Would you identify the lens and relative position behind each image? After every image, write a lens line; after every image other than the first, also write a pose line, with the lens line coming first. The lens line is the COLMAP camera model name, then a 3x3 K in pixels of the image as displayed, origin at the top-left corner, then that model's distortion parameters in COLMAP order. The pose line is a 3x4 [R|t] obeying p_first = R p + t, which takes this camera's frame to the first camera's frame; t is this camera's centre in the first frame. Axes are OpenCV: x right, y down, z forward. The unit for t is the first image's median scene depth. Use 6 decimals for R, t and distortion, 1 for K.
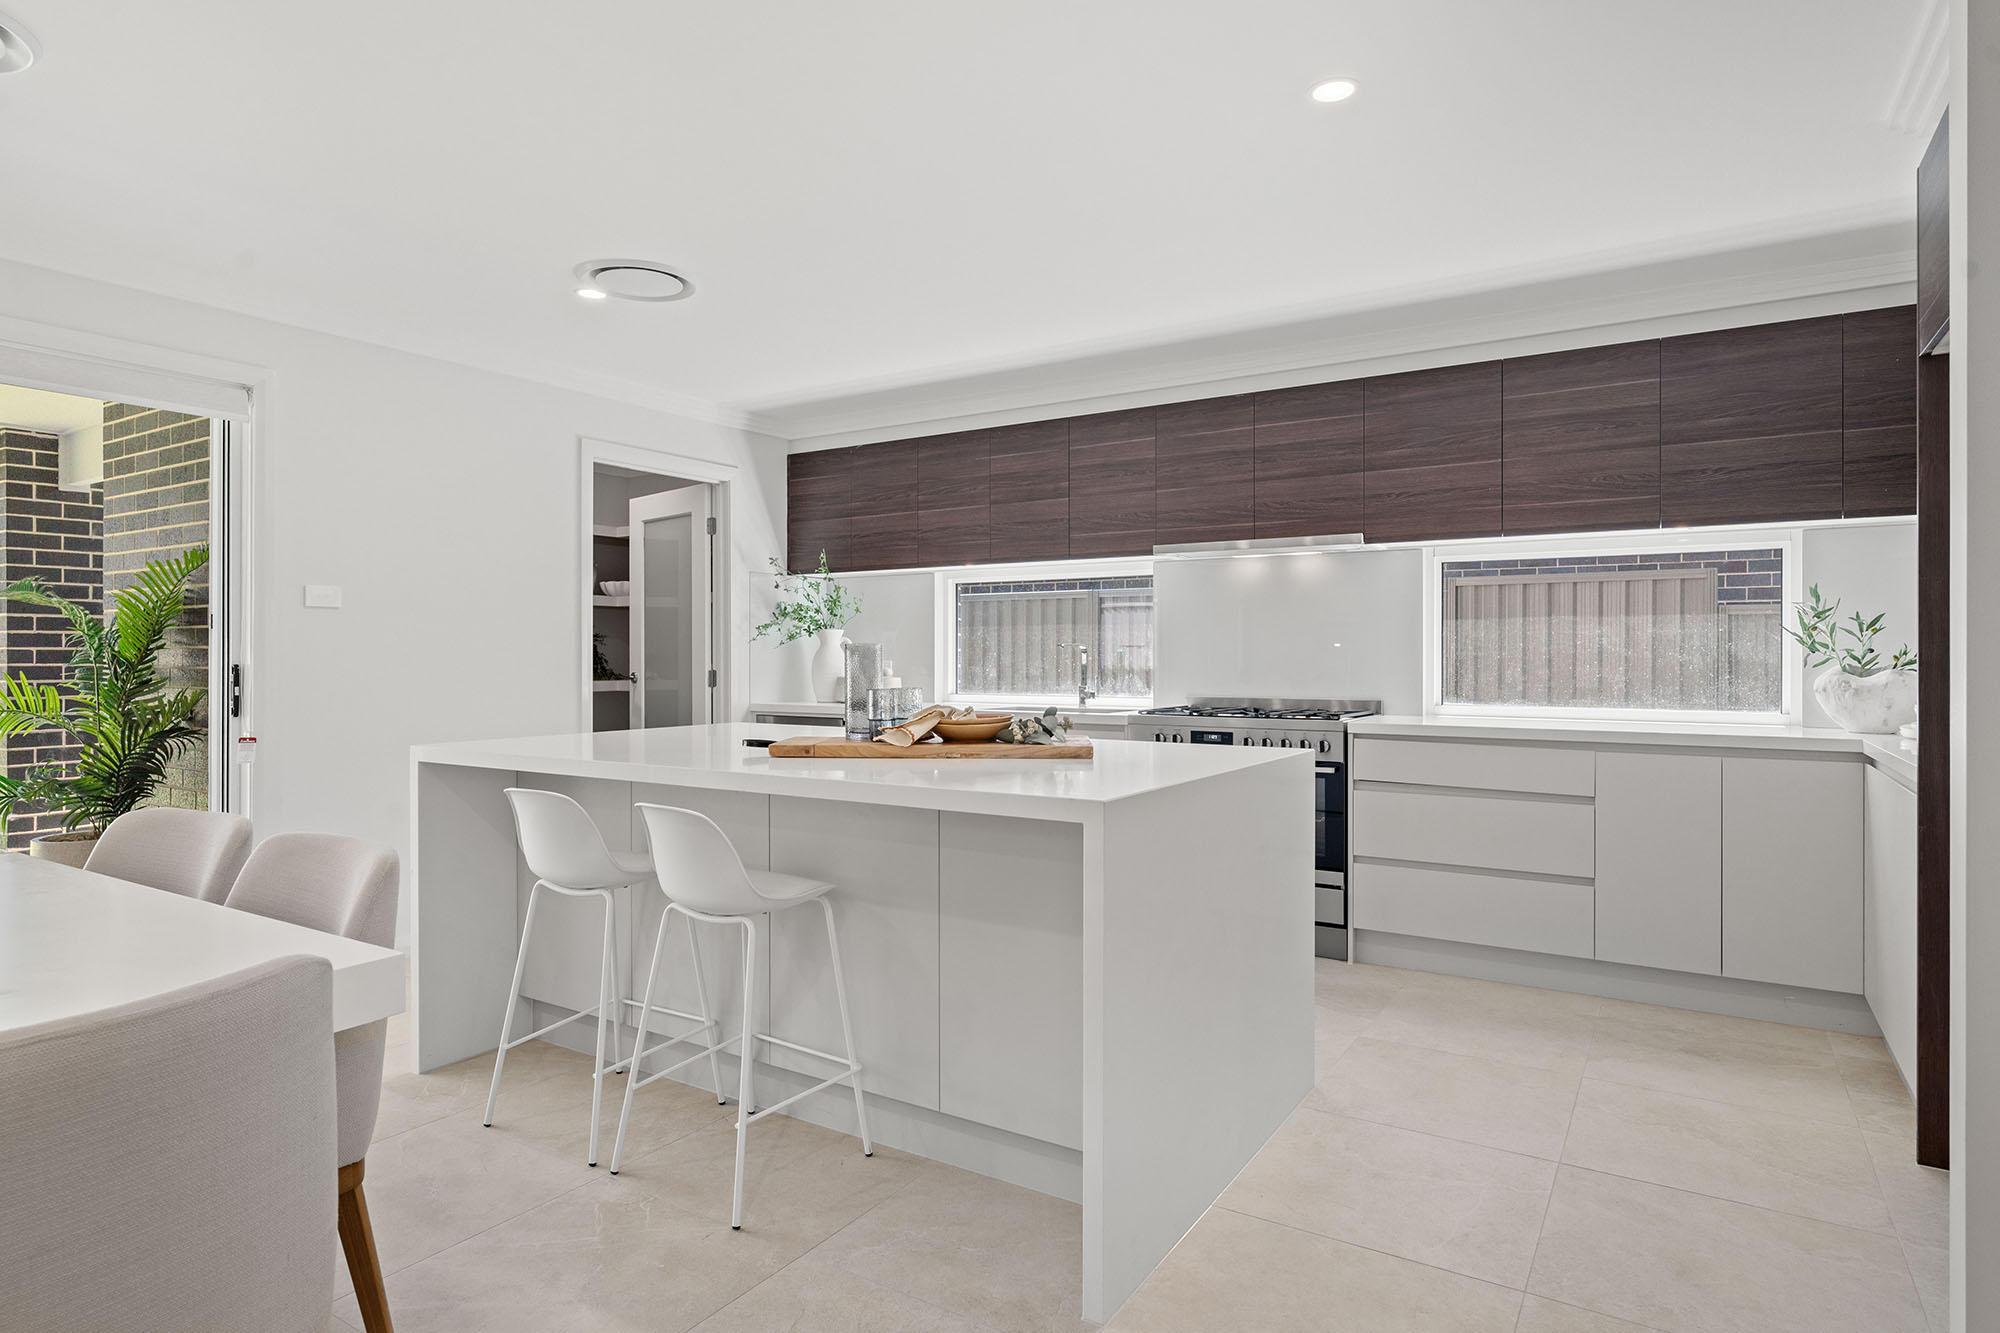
lens RADIAL K [[1108.9, 0, 995.5], [0, 1108.9, 661.8], [0, 0, 1]] dist [-0.001846, 0.000608]
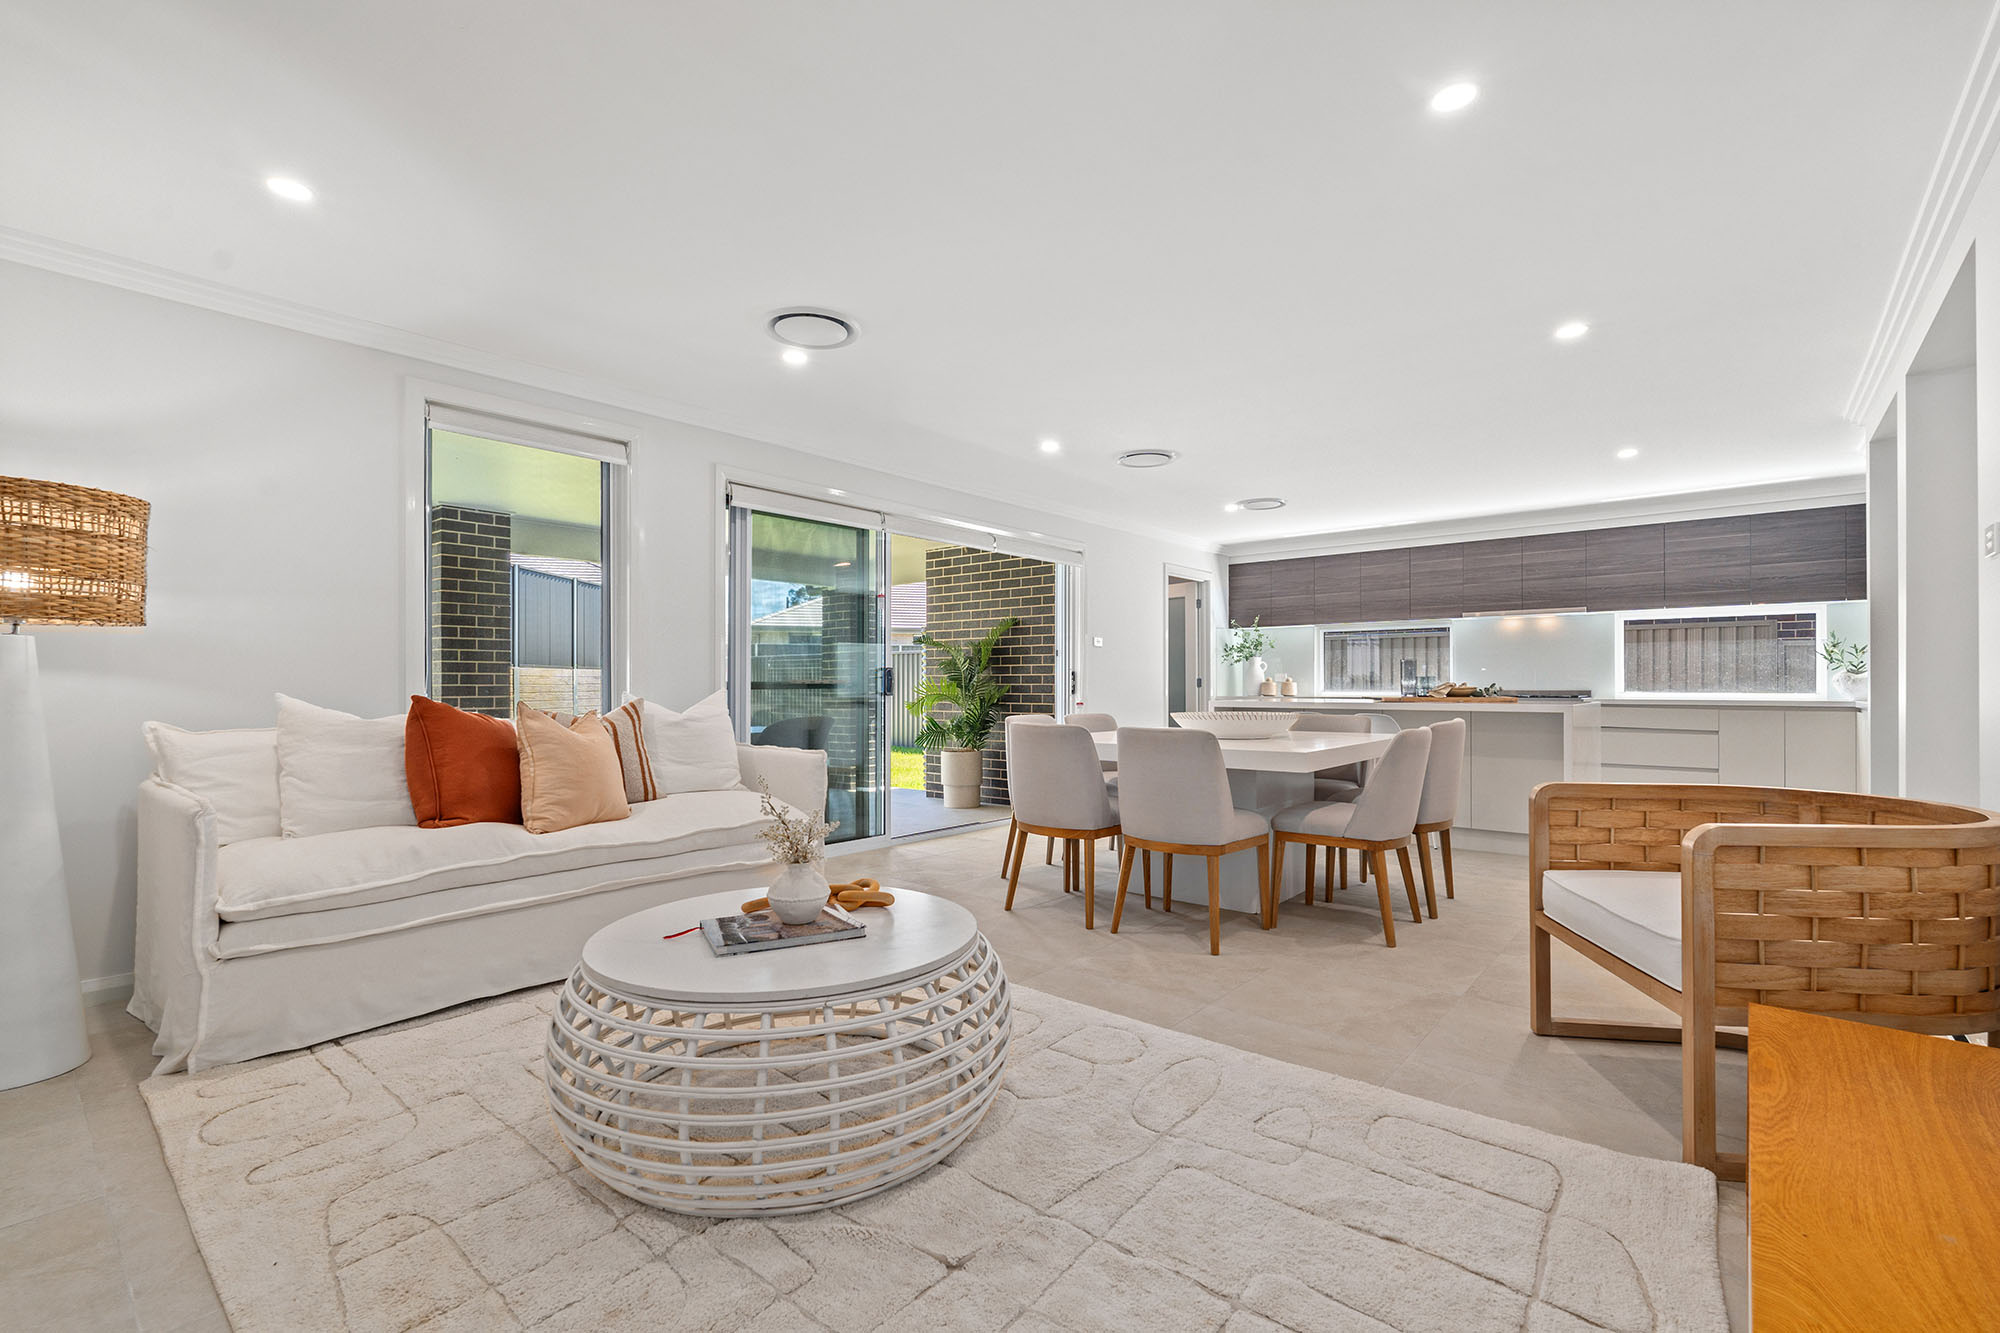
lens RADIAL K [[877.7, 0, 1005.3], [0, 877.7, 675.7], [0, 0, 1]] dist [-0.001364, -0.000114]
pose [[0.991983, -0.007540, -0.126144, -0.493022], [0.006732, 0.999954, -0.006831, 0.012703], [0.126190, 0.005927, 0.991988, -0.685791]]
